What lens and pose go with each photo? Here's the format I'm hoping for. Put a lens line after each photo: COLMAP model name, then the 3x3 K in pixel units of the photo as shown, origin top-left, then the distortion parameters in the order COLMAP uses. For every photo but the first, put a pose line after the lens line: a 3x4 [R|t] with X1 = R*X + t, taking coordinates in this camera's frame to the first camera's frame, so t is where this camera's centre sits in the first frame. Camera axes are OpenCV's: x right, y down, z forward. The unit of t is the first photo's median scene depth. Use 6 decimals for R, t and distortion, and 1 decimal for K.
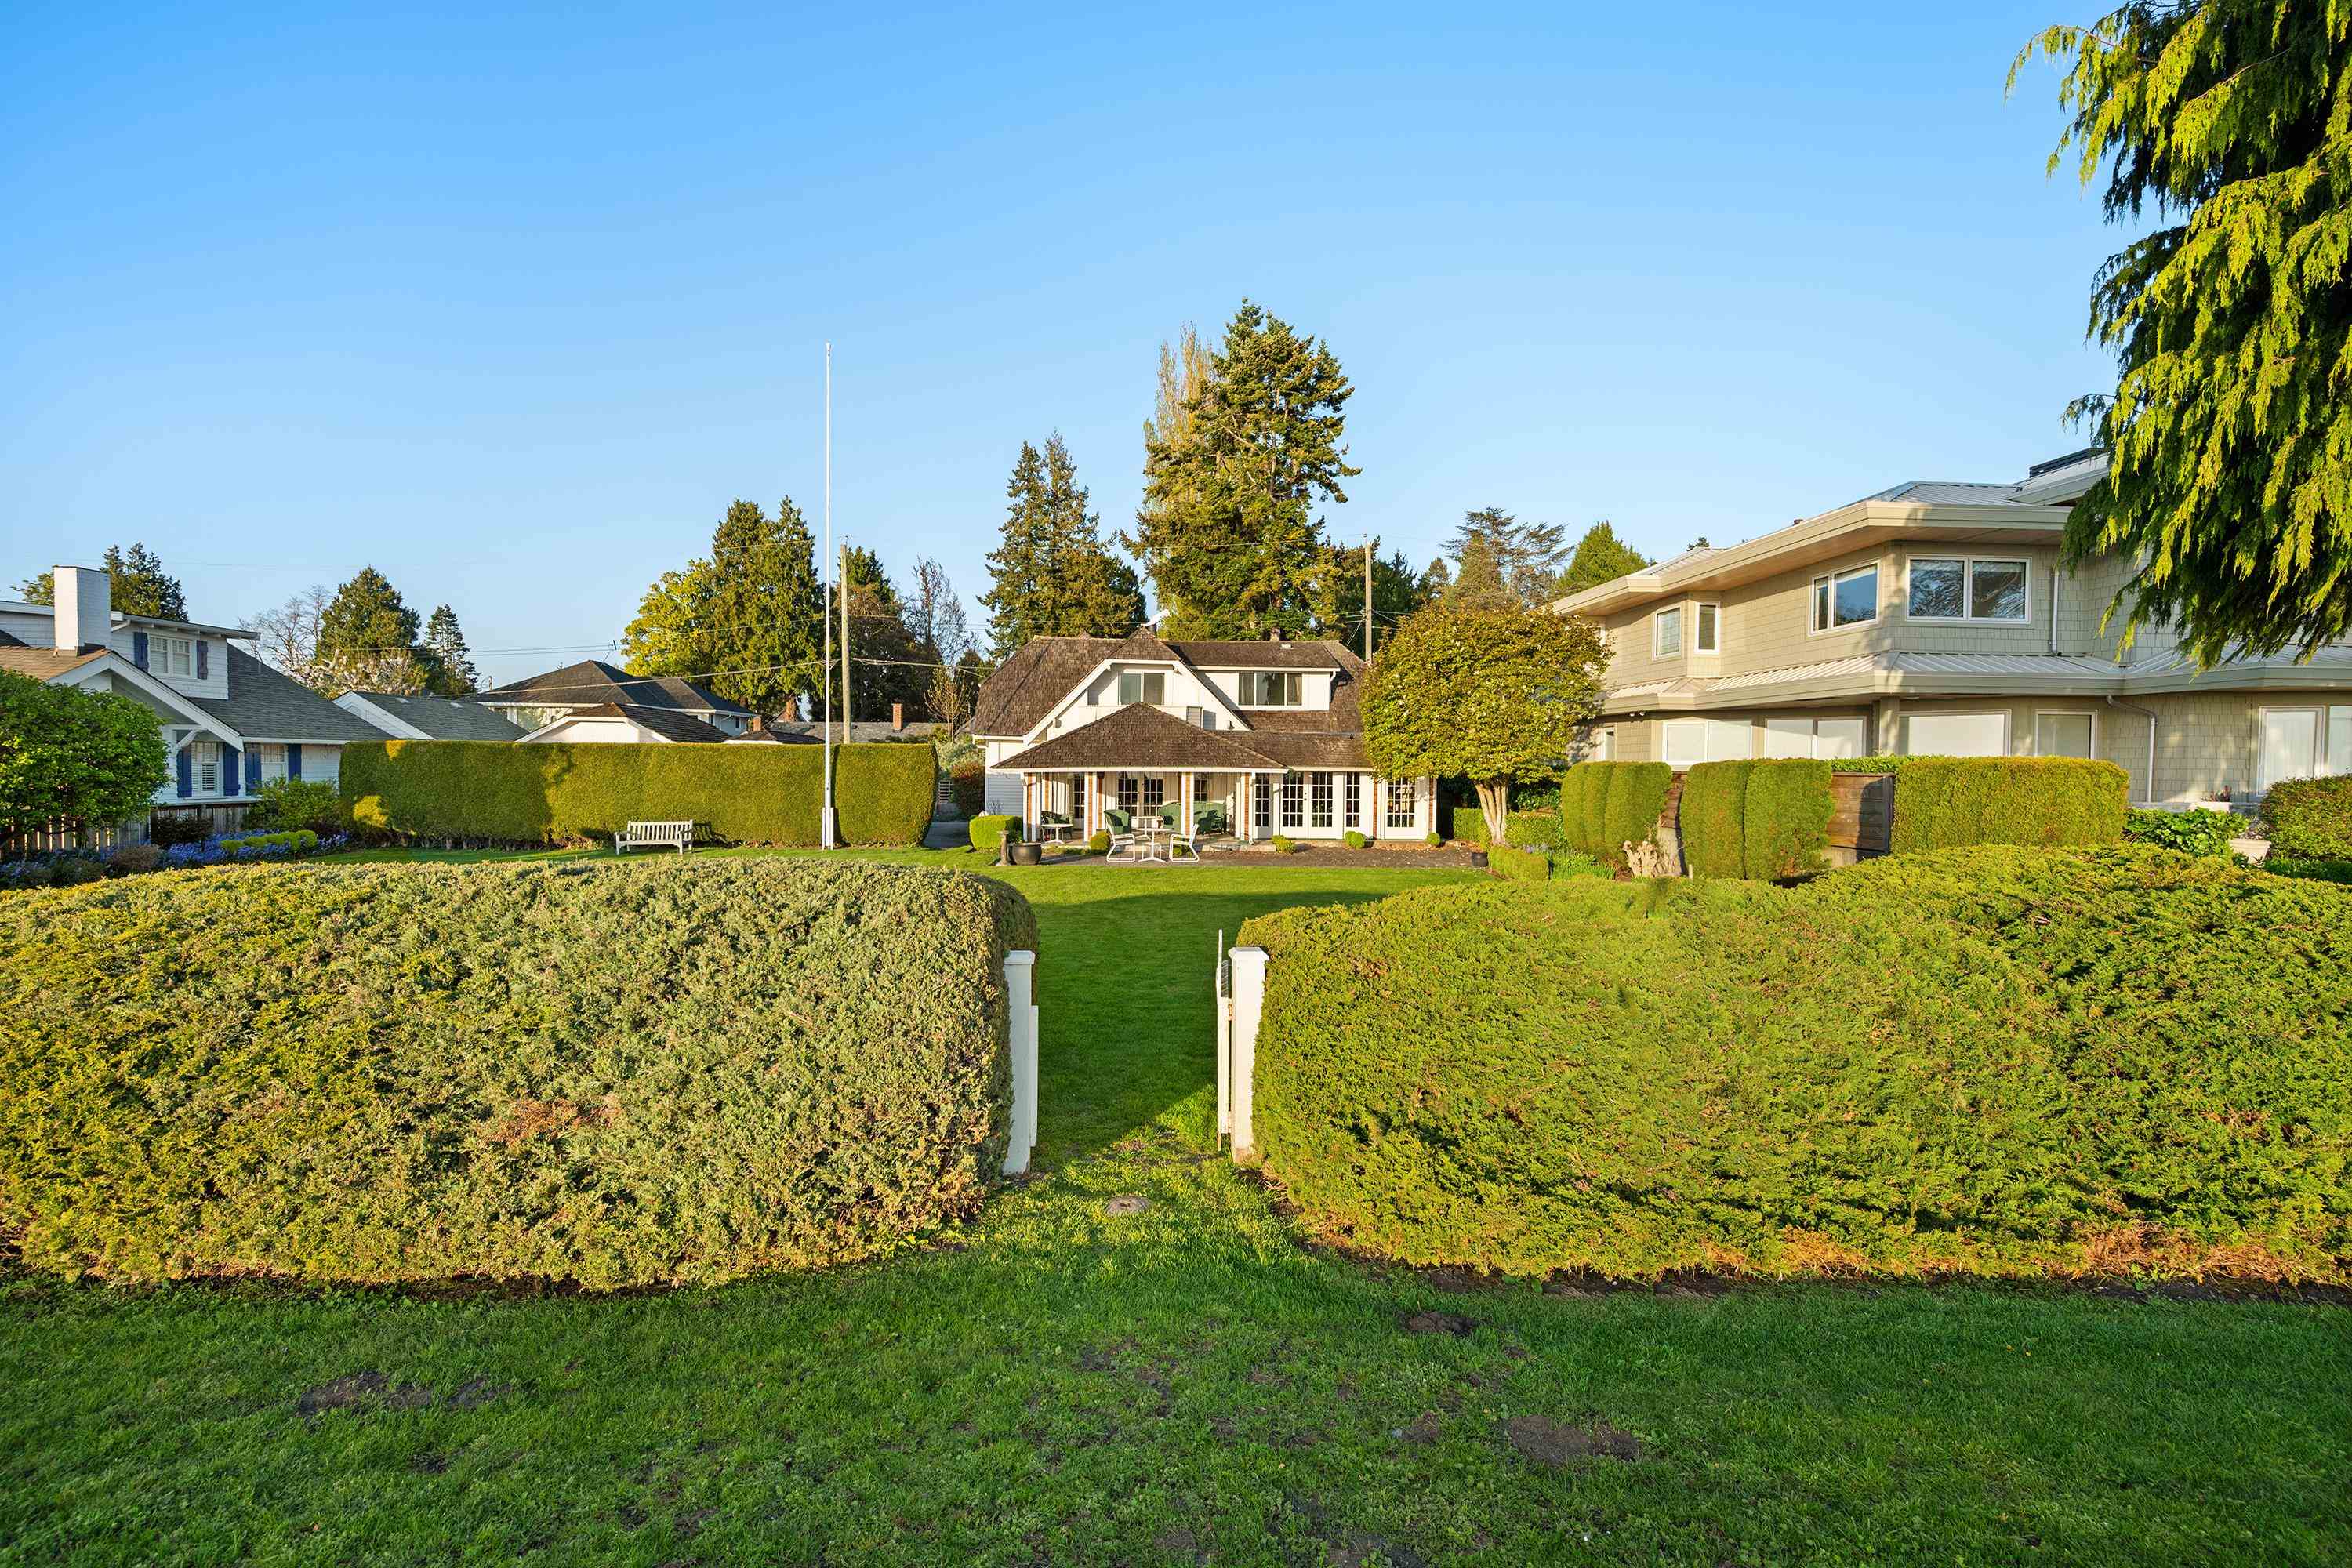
lens RADIAL K [[997.8, 0, 1204.5], [0, 997.8, 809.9], [0, 0, 1]] dist [-0.003233, -0.000520]
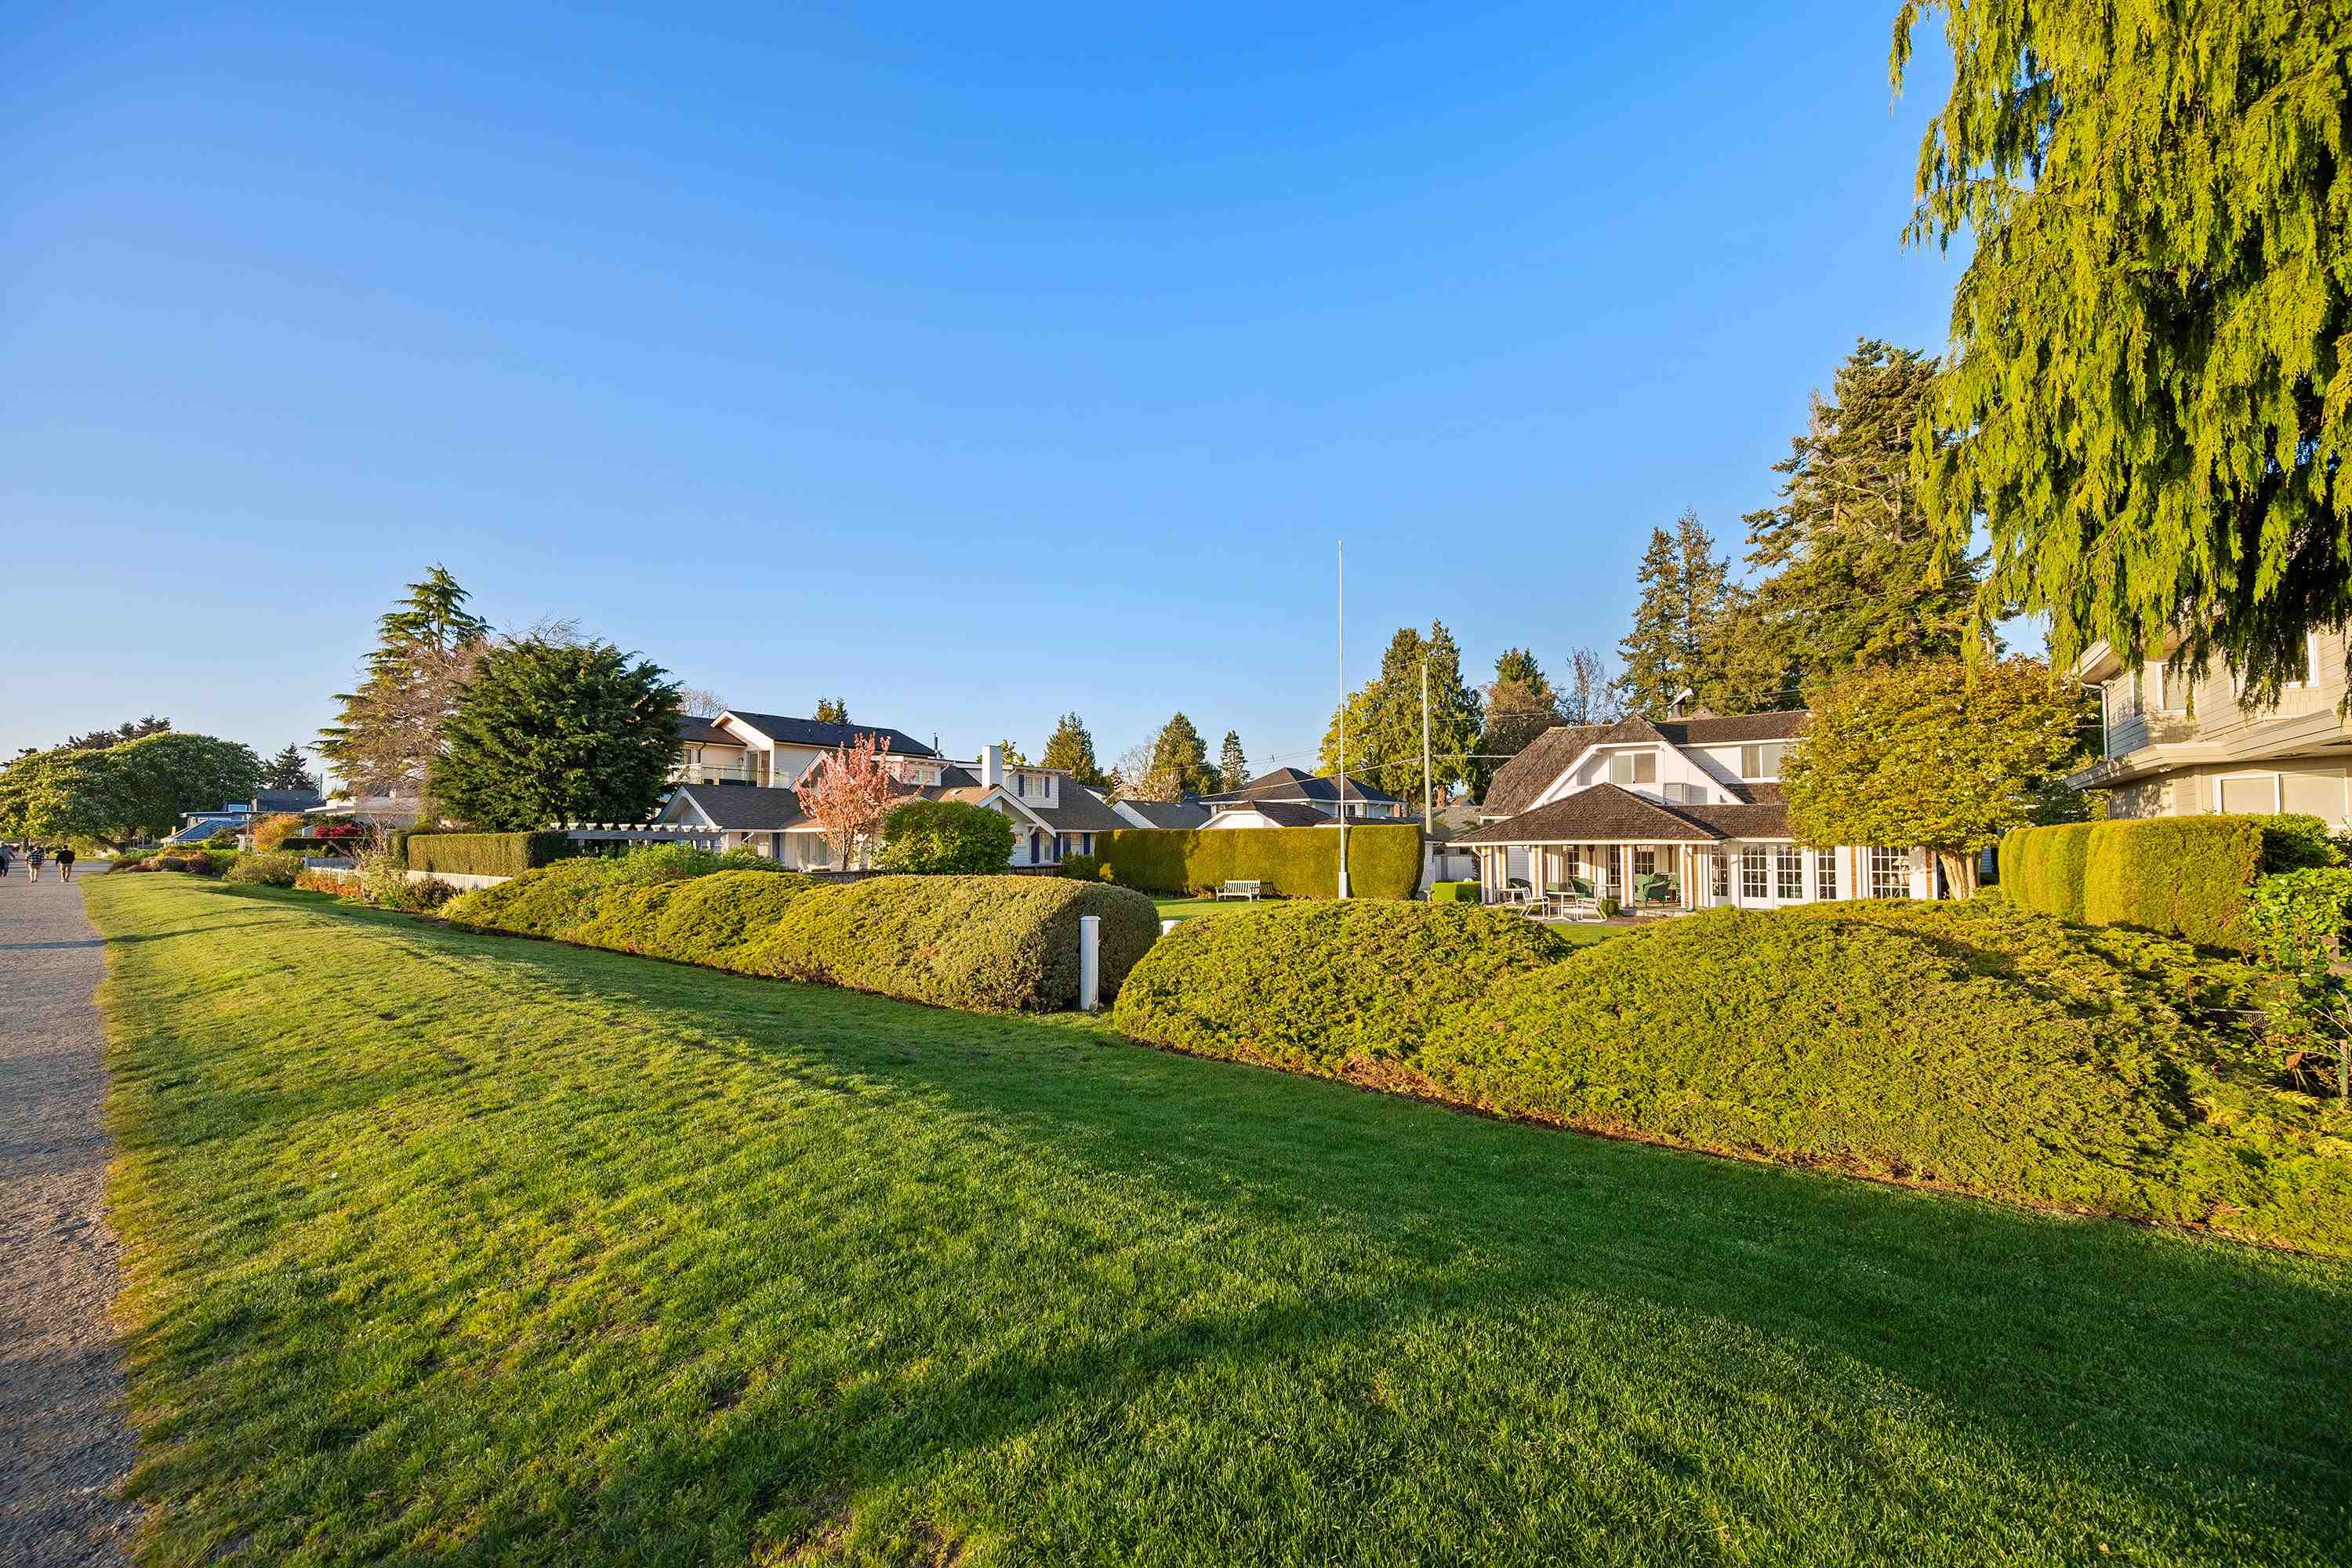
lens RADIAL K [[948.9, 0, 1186.2], [0, 948.9, 830.7], [0, 0, 1]] dist [-0.000474, -0.000601]
pose [[0.748223, -0.019013, -0.663174, 0.246951], [-0.019991, 0.998489, -0.051182, 0.008617], [0.663146, 0.051553, 0.746713, -0.089845]]
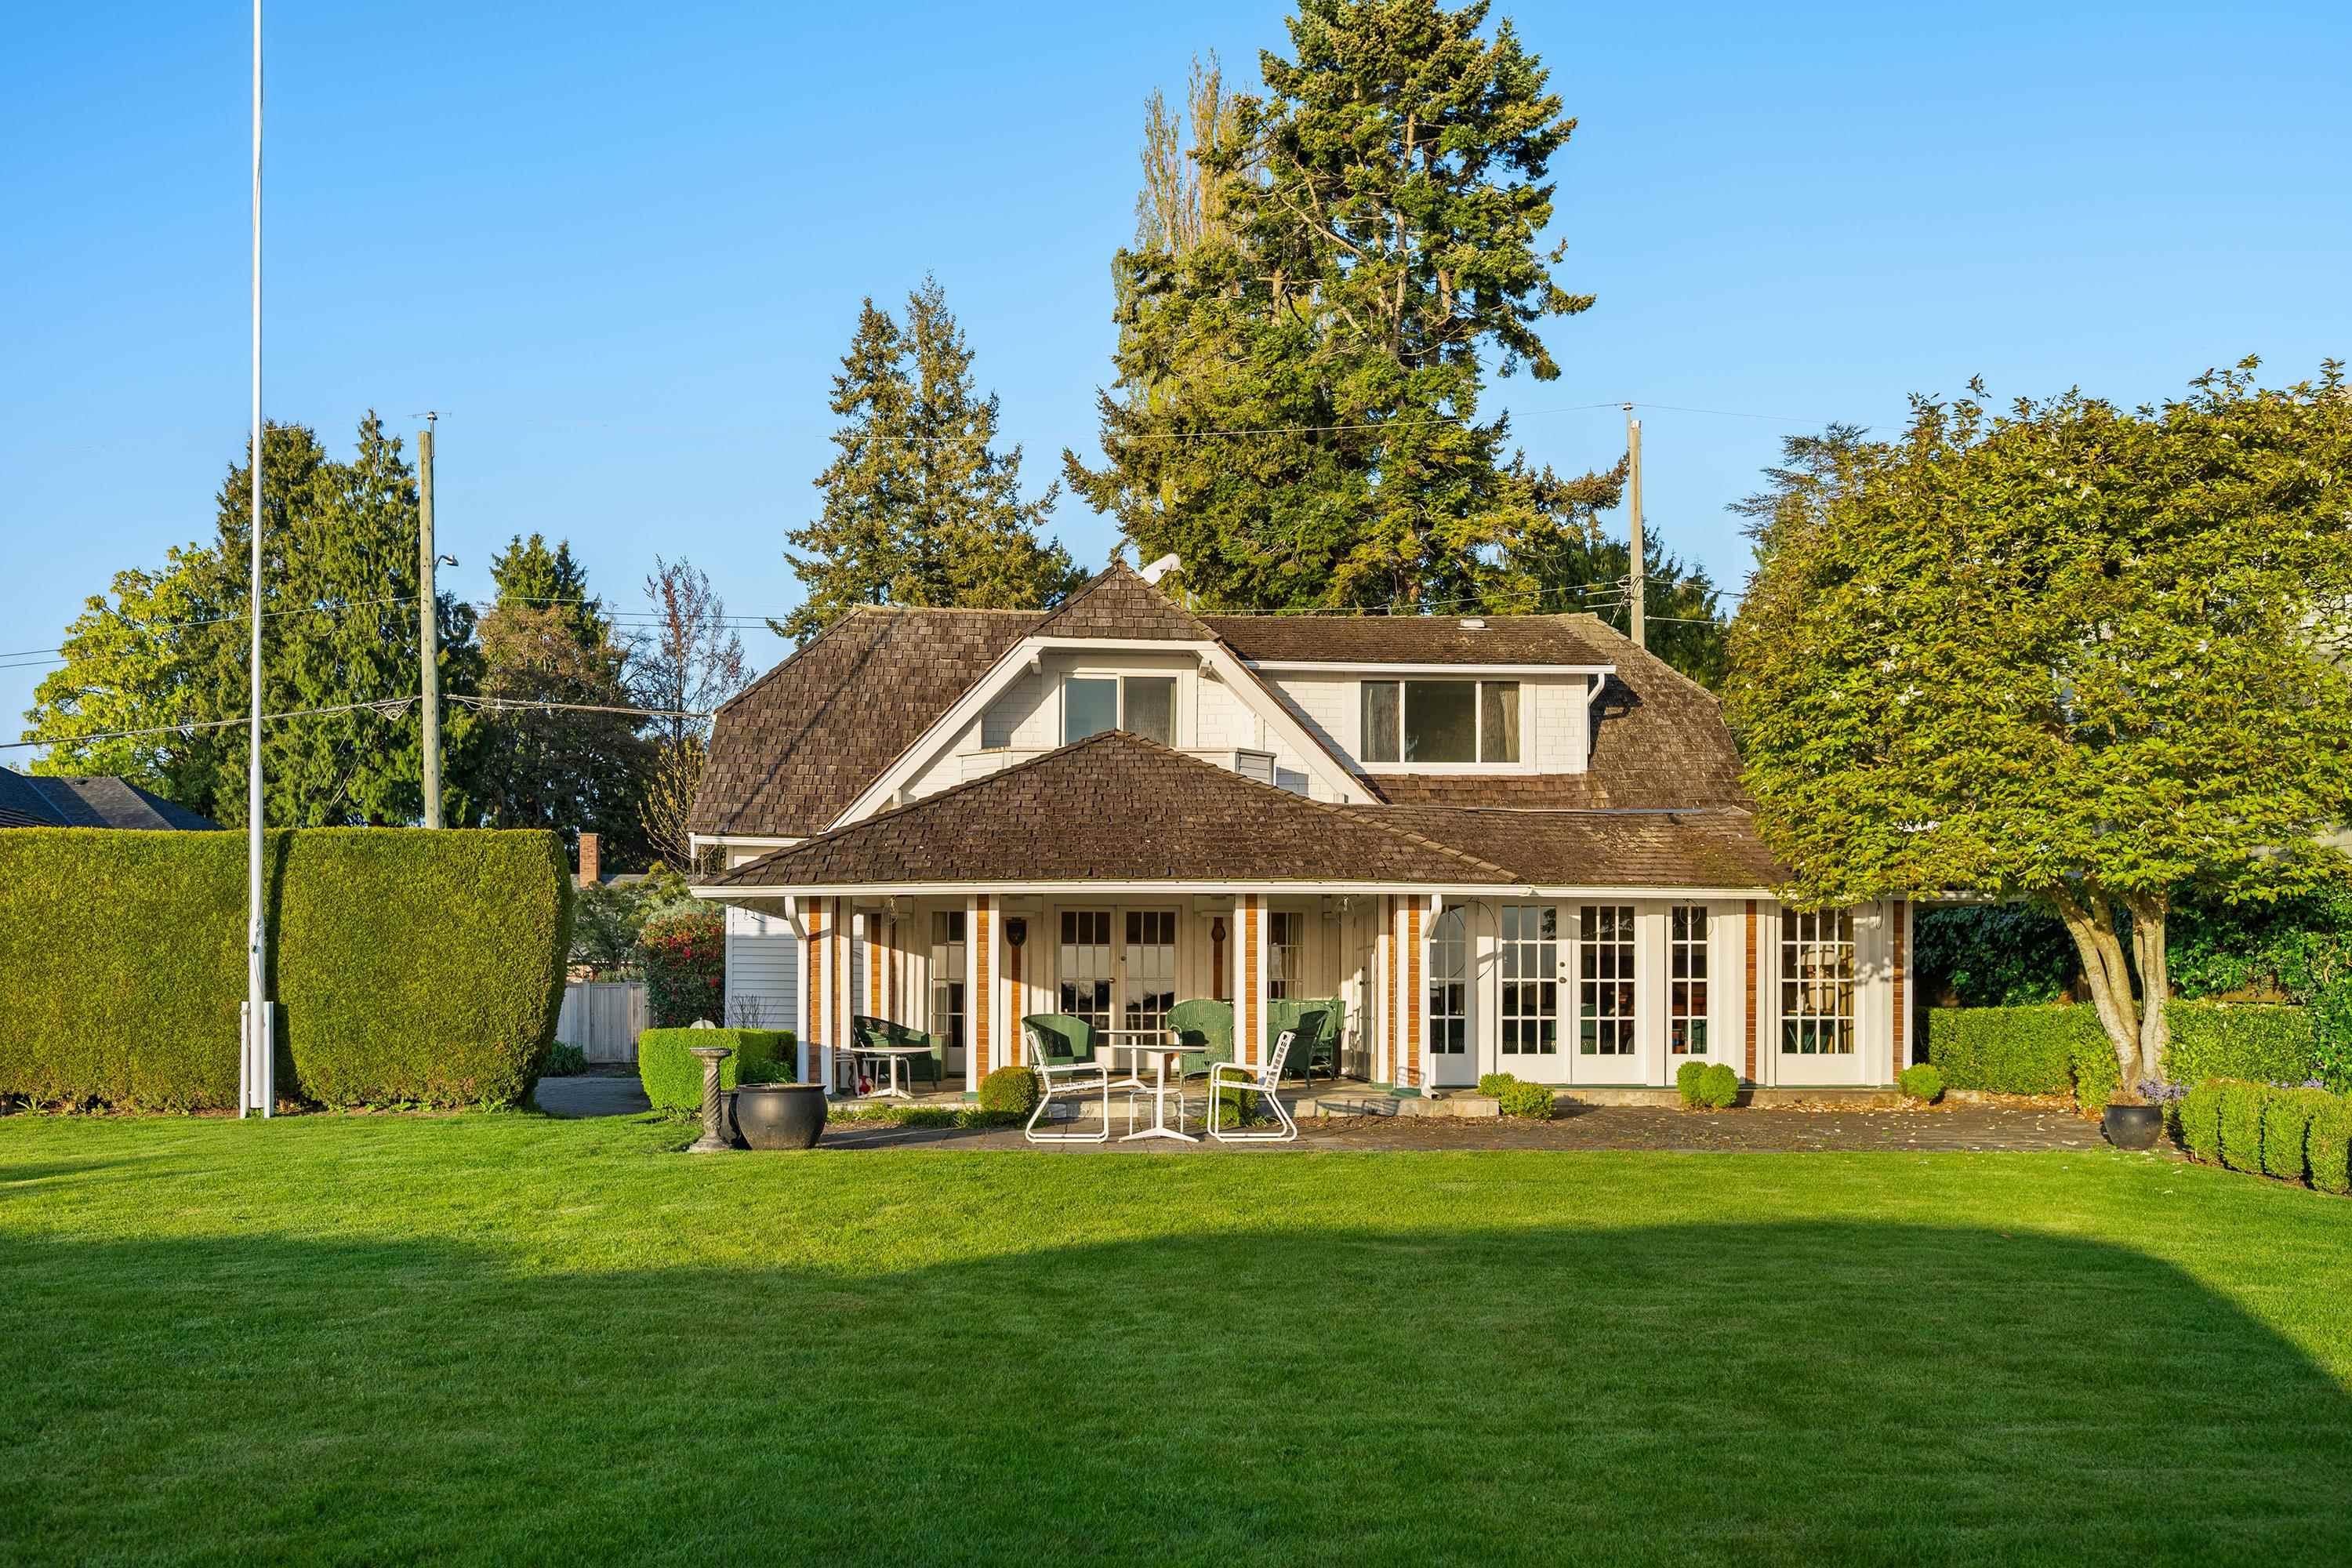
lens RADIAL K [[1899.0, 0, 1195.4], [0, 1899.0, 1005.2], [0, 0, 1]] dist [-0.004371, 0.000138]
pose [[0.999813, -0.008201, -0.017488, -0.019530], [0.007517, 0.999217, -0.038832, 0.021161], [0.017792, 0.038693, 0.999093, 0.241348]]
